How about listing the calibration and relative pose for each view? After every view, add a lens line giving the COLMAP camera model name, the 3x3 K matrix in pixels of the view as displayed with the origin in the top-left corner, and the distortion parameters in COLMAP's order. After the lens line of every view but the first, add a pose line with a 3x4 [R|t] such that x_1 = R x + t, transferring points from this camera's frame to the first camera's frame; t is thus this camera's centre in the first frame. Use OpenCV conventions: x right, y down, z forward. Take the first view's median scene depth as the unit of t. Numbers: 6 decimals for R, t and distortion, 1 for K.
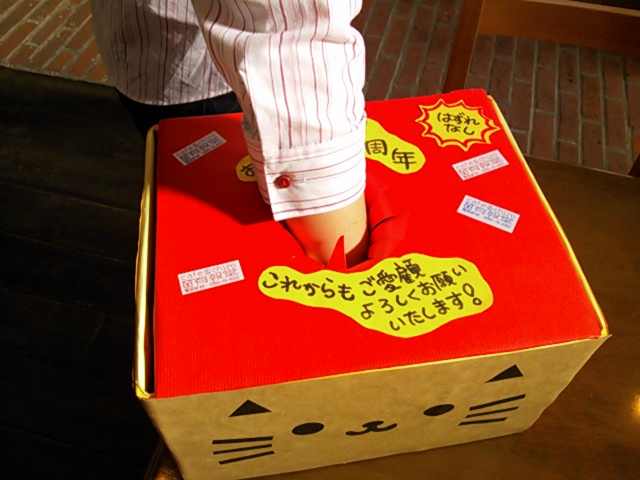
lens RADIAL K [[567.7, 0, 320.0], [0, 567.7, 240.0], [0, 0, 1]] dist [-0.004569, -0.215582]
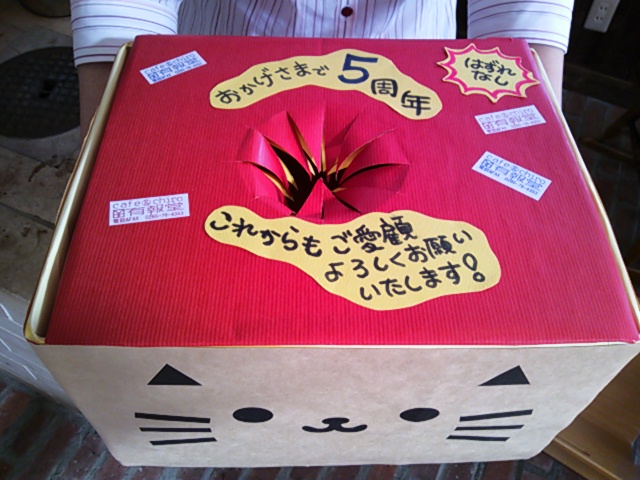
lens RADIAL K [[567.7, 0, 320.0], [0, 567.7, 240.0], [0, 0, 1]] dist [-0.004569, -0.215582]
pose [[0.990668, 0.114319, -0.074211, 0.105567], [-0.114869, 0.993376, -0.003164, 0.078635], [0.073358, 0.011659, 0.997238, 0.203505]]
